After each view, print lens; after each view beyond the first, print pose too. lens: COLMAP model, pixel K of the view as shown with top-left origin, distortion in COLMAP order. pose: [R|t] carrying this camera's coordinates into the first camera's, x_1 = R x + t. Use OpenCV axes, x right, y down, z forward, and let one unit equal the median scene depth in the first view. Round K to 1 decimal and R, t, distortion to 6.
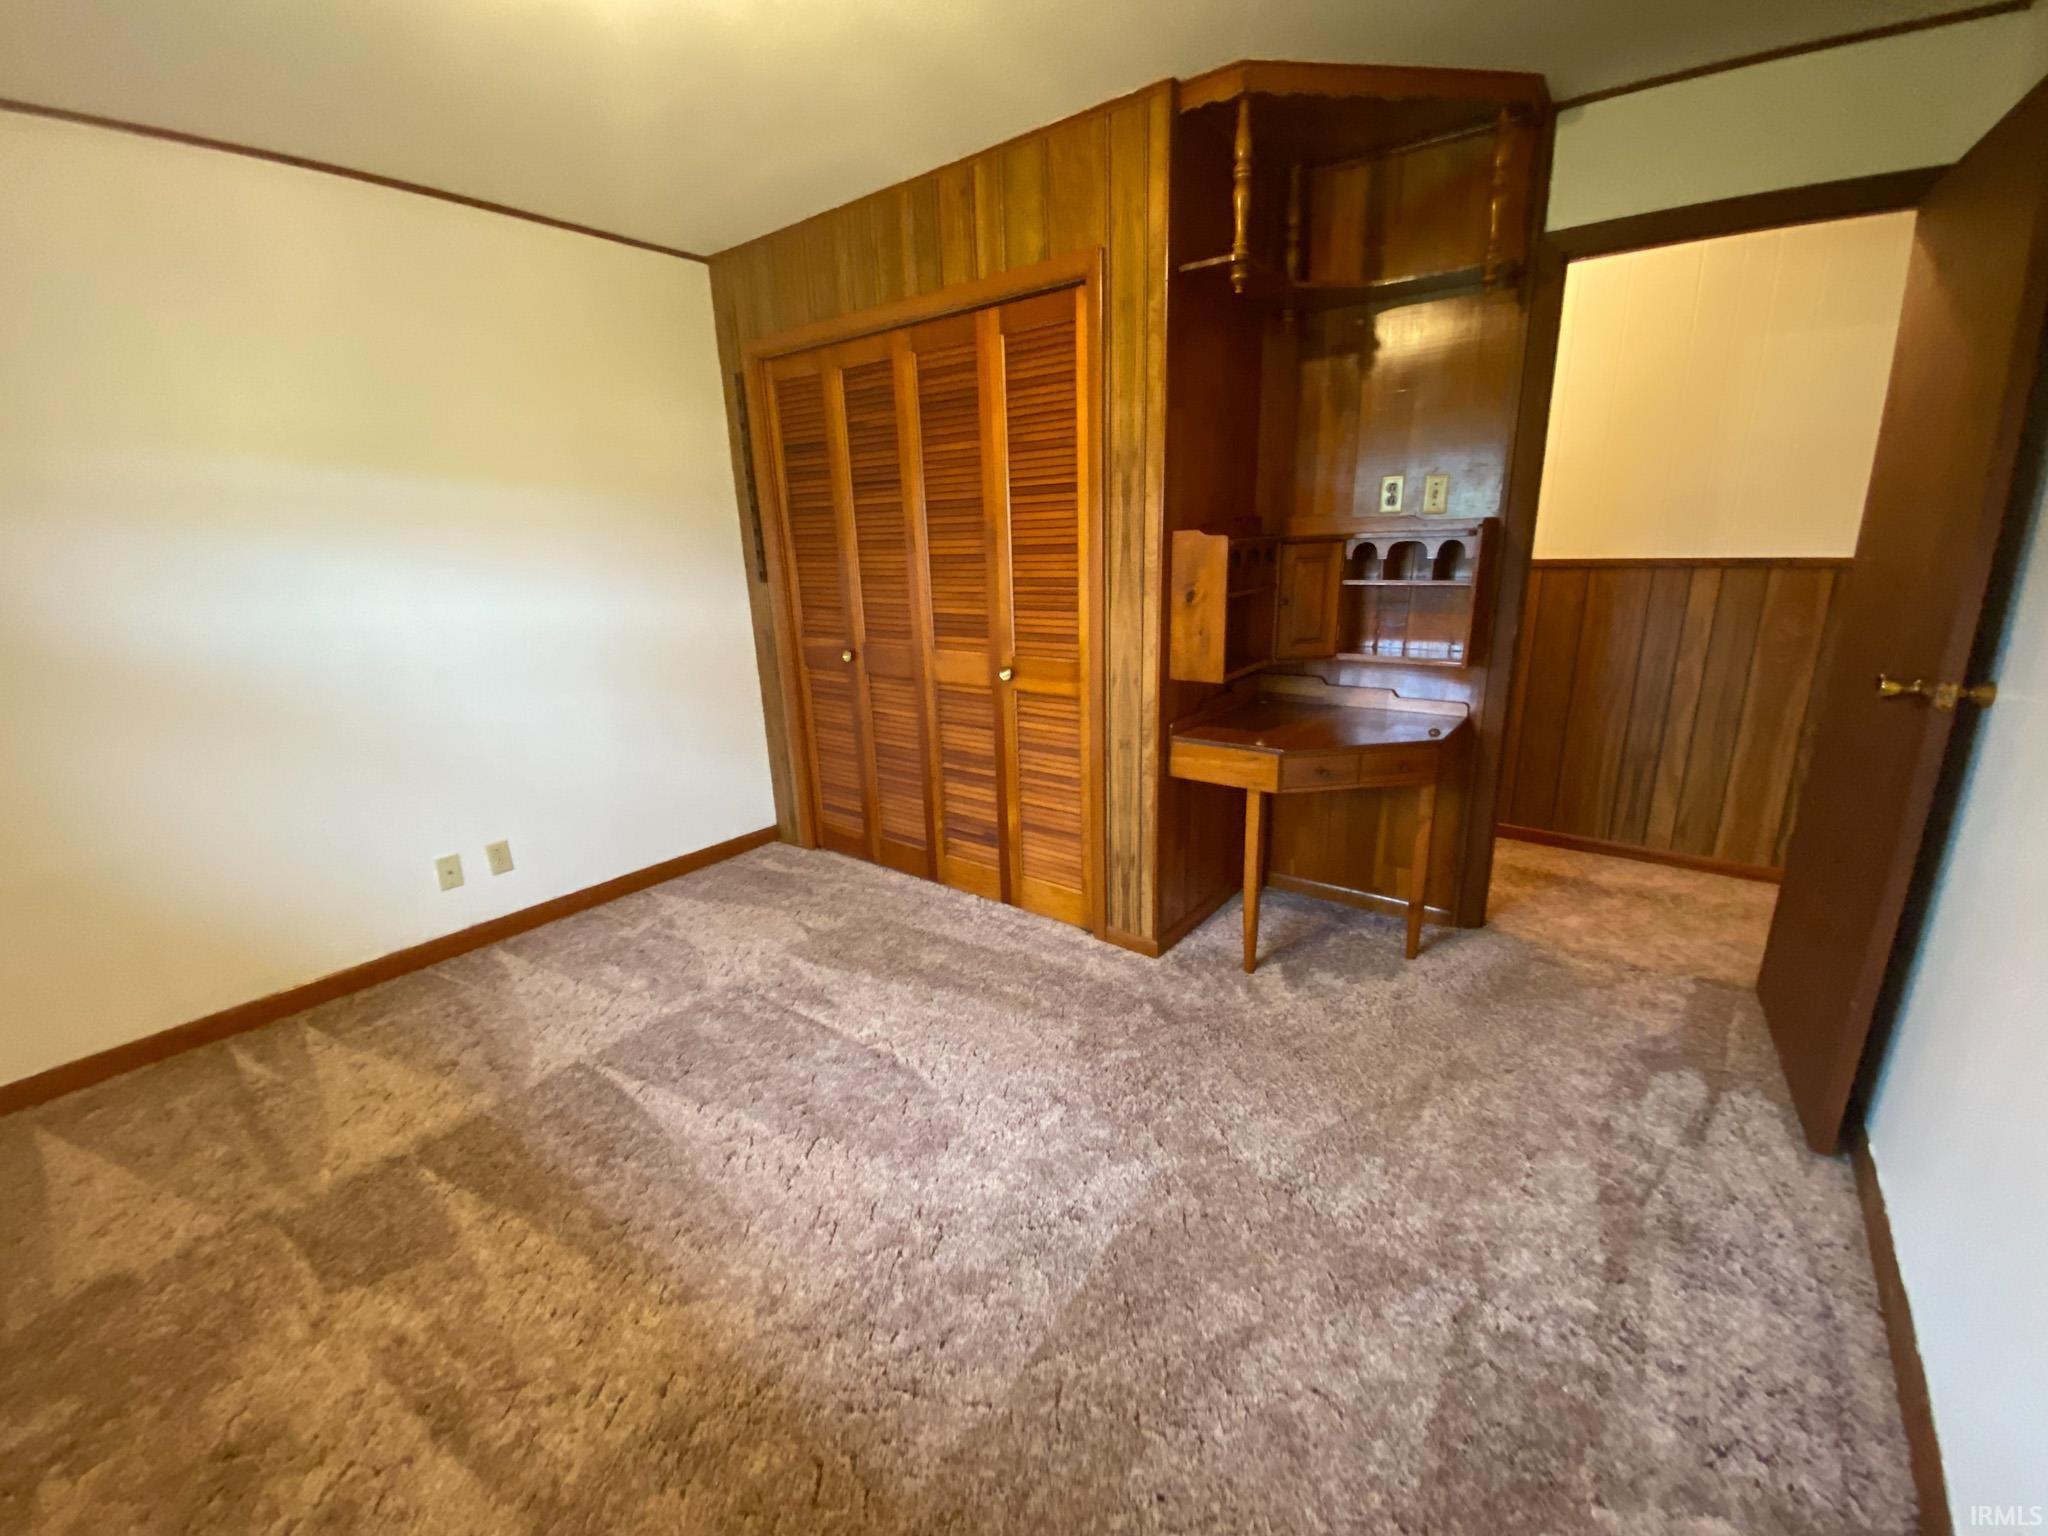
lens RADIAL K [[819.1, 0, 1024.0], [0, 819.1, 768.0], [0, 0, 1]] dist [-0.040452, -0.000084]
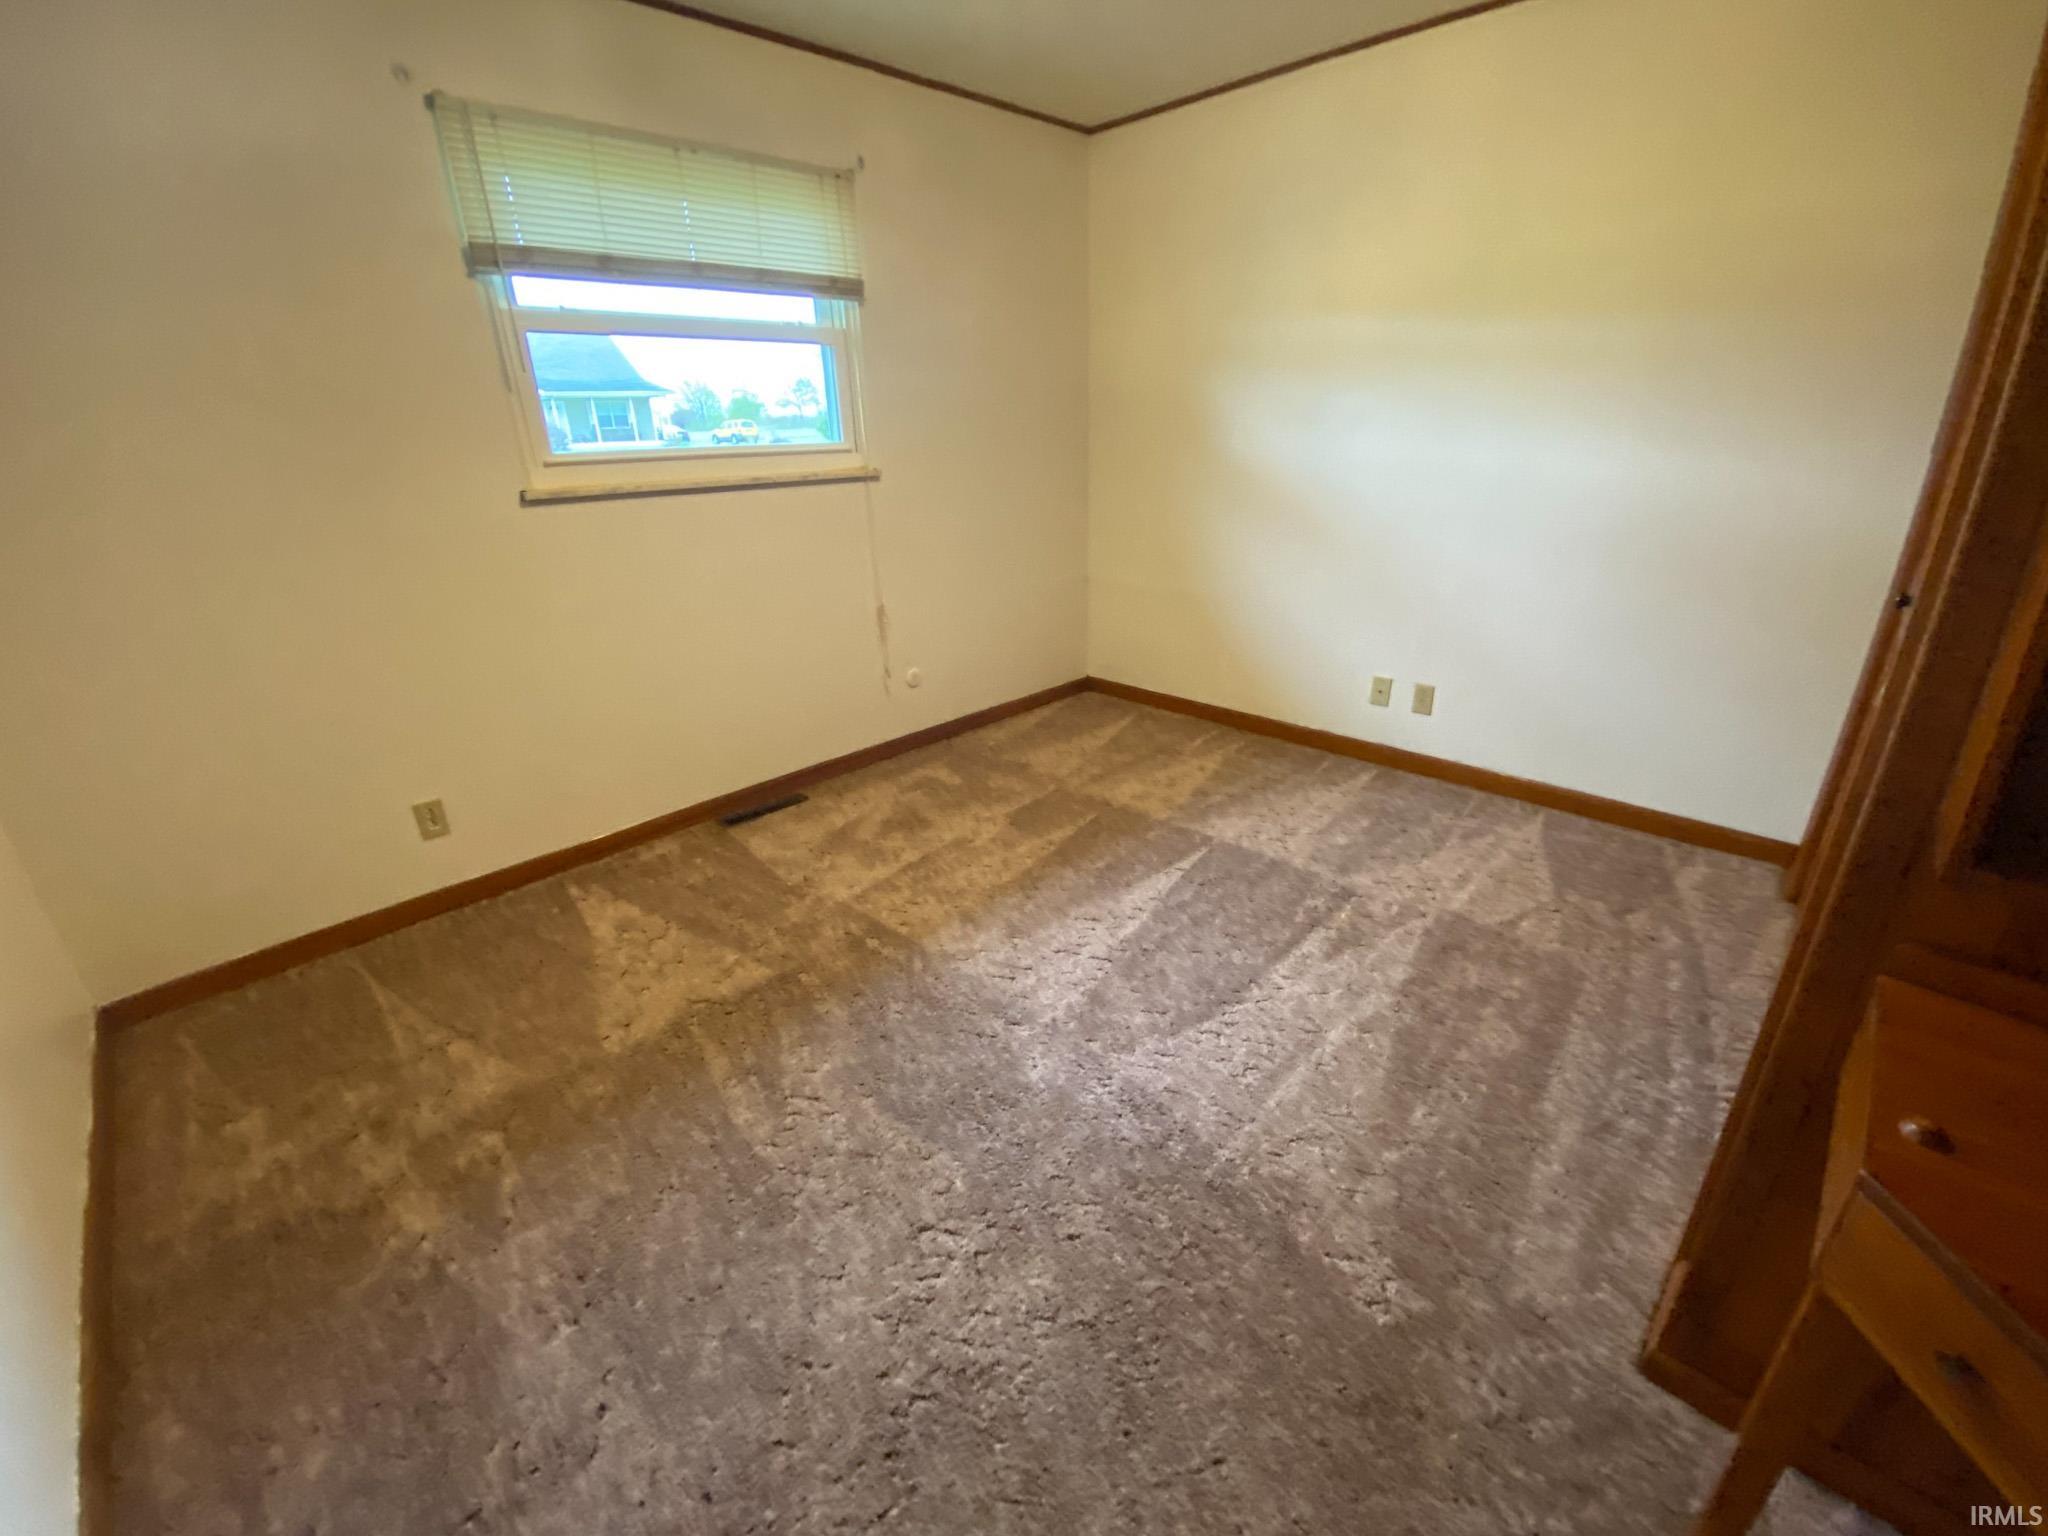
lens RADIAL K [[825.7, 0, 1024.0], [0, 825.7, 768.0], [0, 0, 1]] dist [0.027701, -0.024222]
pose [[-0.157988, 0.403732, -0.901133, 0.518318], [-0.228269, 0.872942, 0.431122, -0.183821], [0.960694, 0.273812, -0.045754, 0.646153]]
